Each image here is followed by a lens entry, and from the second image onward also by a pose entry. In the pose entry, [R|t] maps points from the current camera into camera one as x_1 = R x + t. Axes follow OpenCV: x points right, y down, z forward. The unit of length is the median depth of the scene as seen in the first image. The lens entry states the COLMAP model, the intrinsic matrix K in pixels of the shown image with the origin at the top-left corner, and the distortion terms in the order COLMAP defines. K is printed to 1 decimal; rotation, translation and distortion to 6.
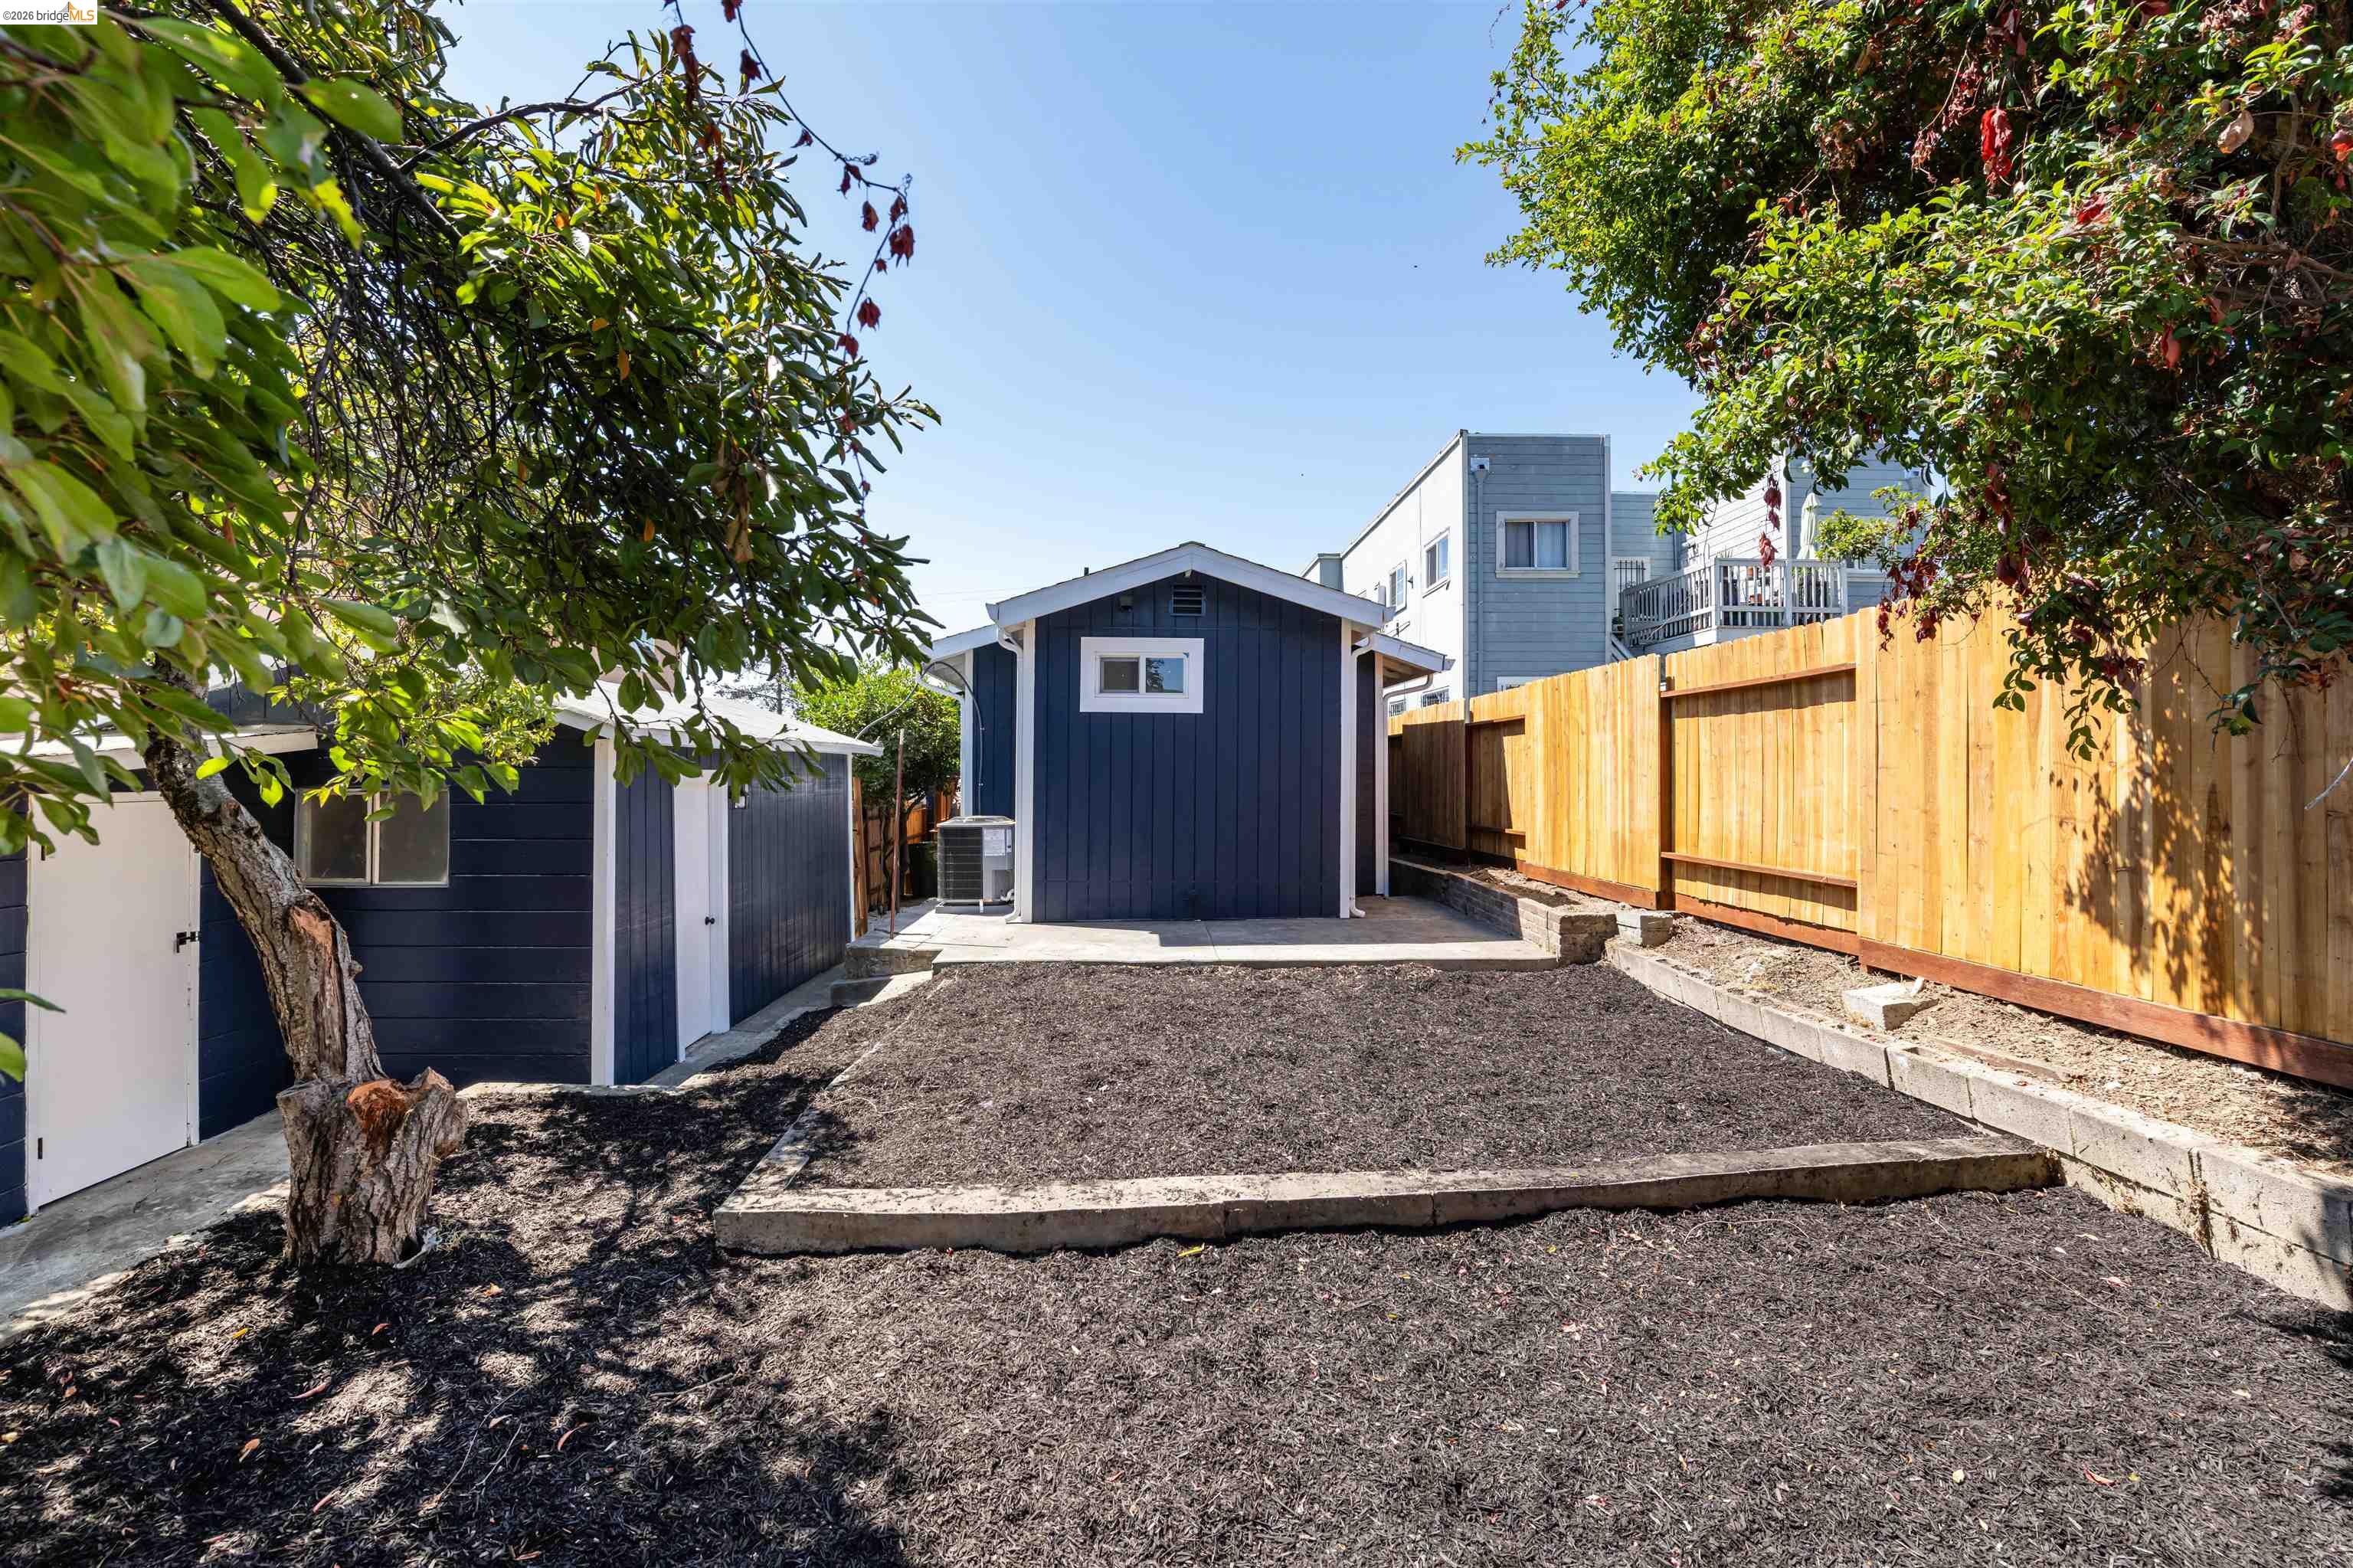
lens RADIAL K [[947.6, 0, 1172.2], [0, 947.6, 777.2], [0, 0, 1]] dist [-0.002803, -0.000283]
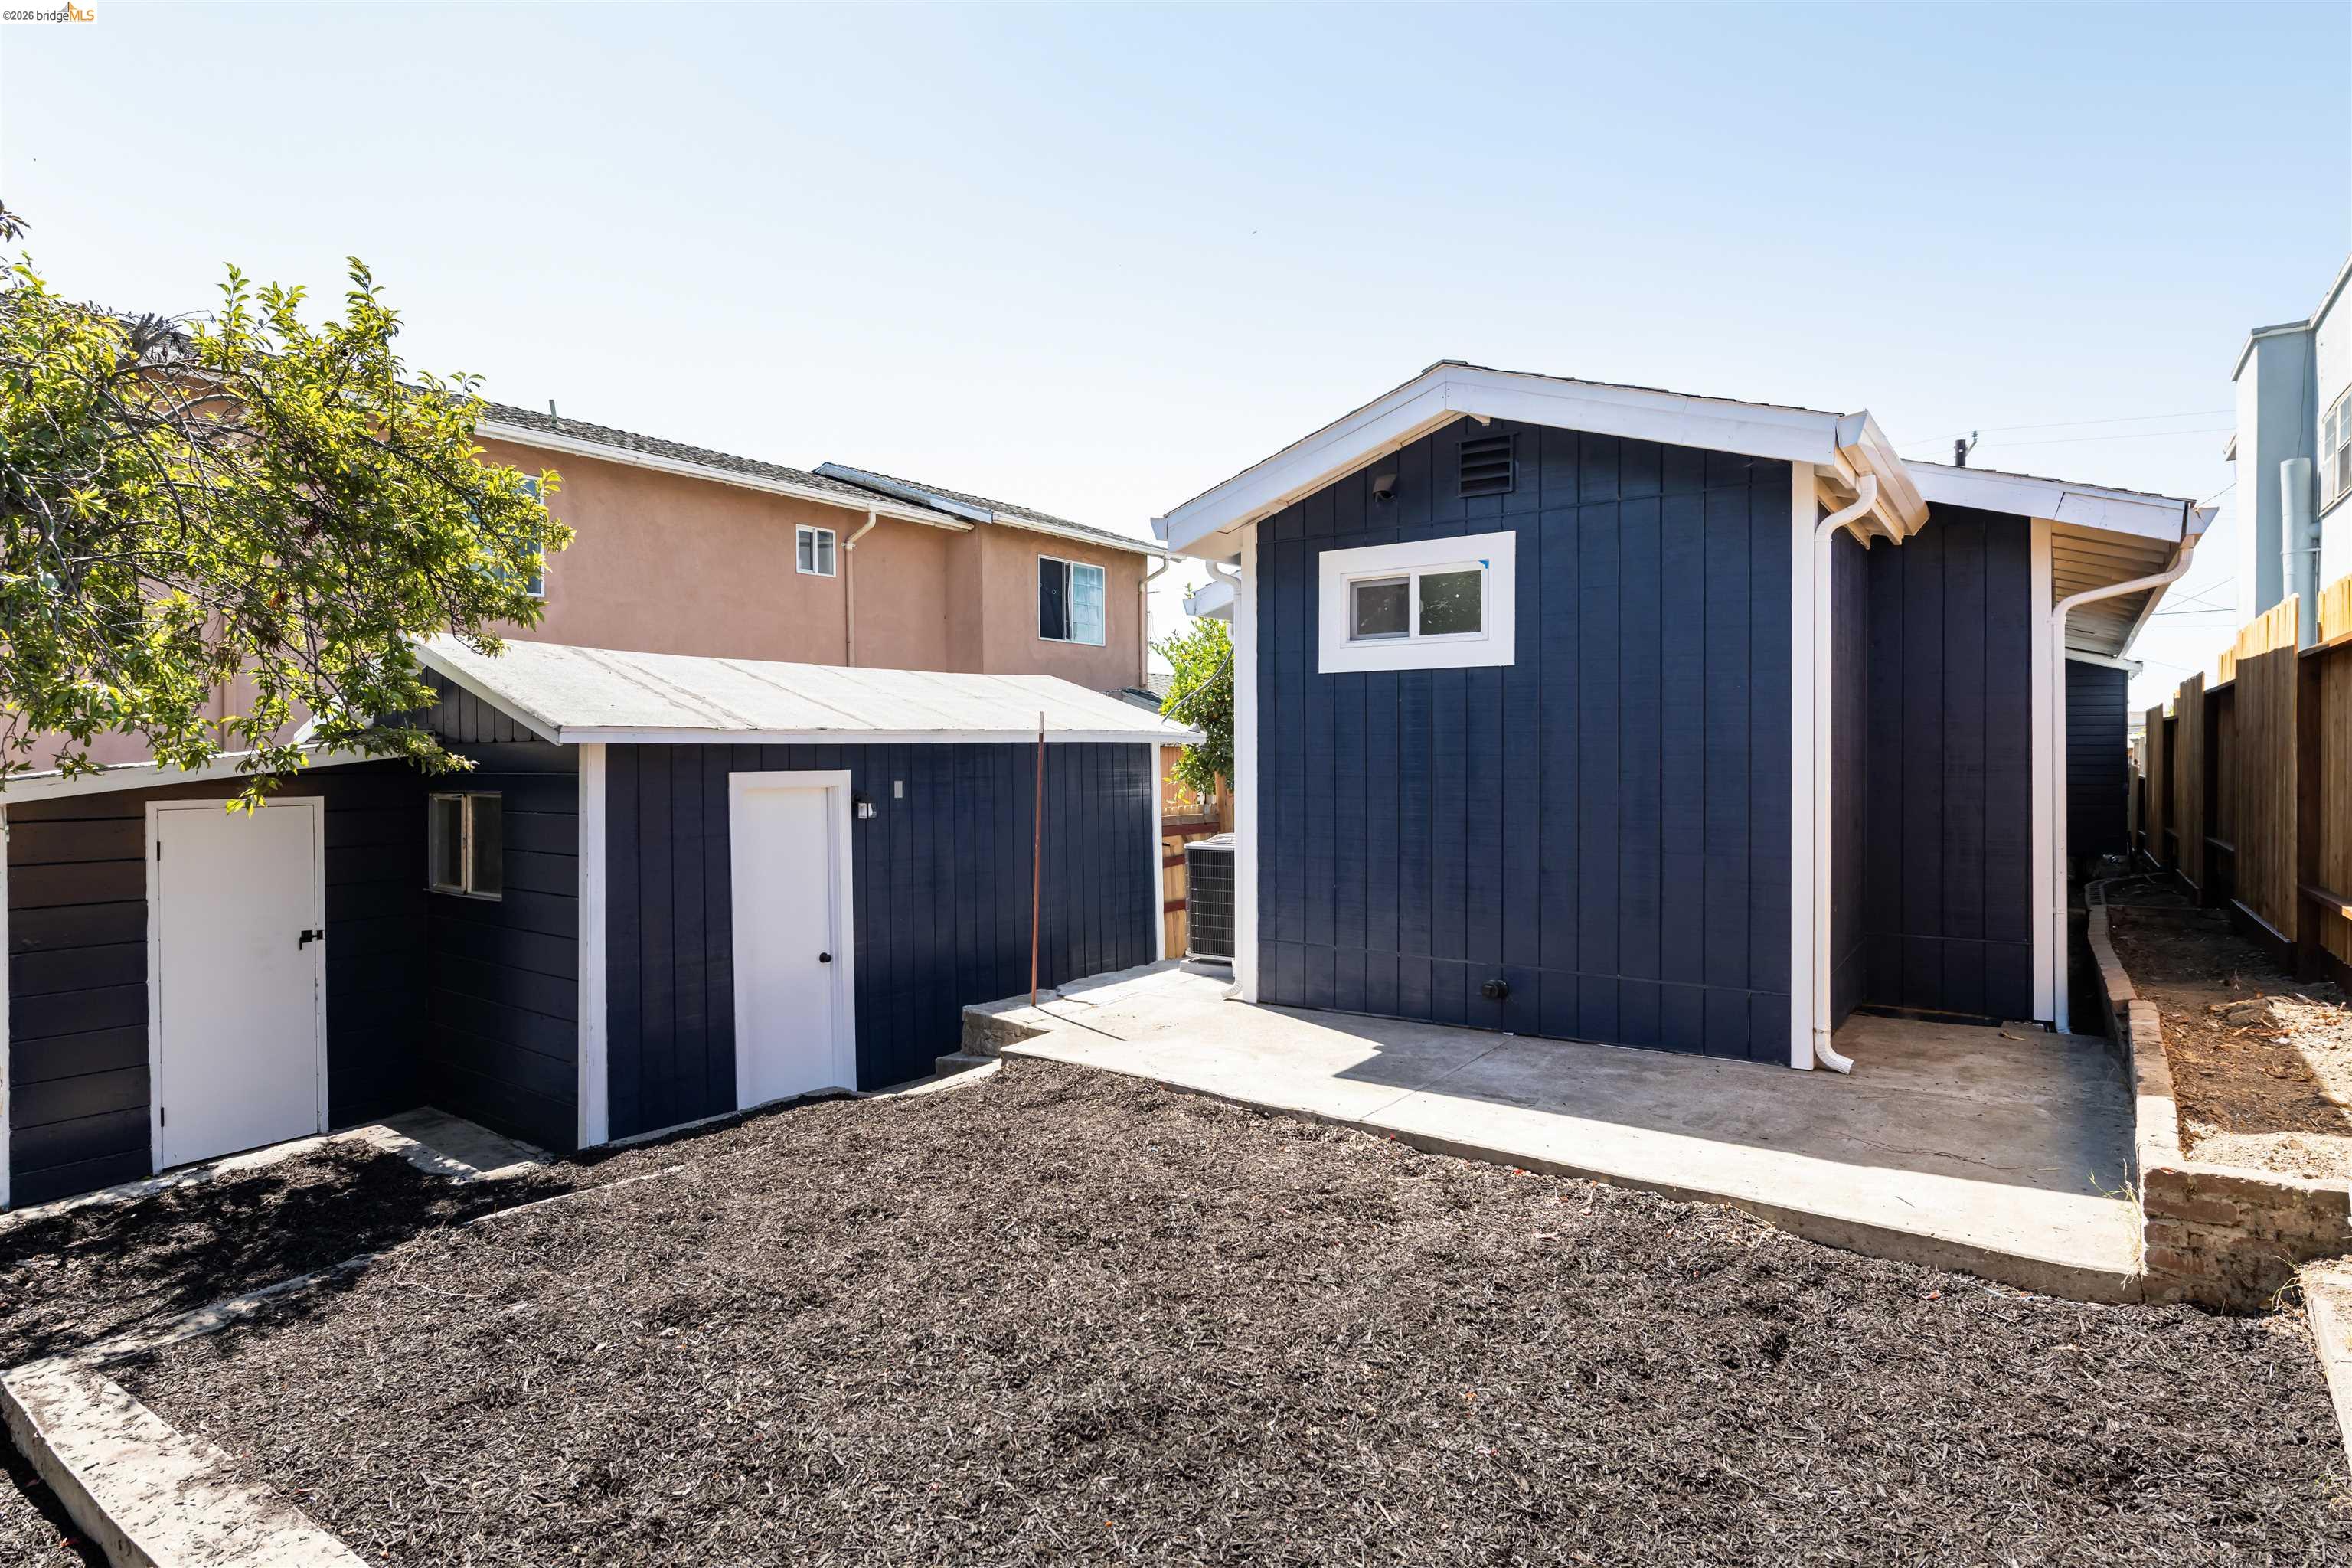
lens RADIAL K [[1231.1, 0, 1173.6], [0, 1231.1, 776.9], [0, 0, 1]] dist [-0.005356, -0.001940]
pose [[0.781758, 0.004342, -0.623567, 0.343425], [0.005456, 0.999890, 0.013802, -0.013126], [0.623559, -0.014193, 0.781648, 0.321967]]
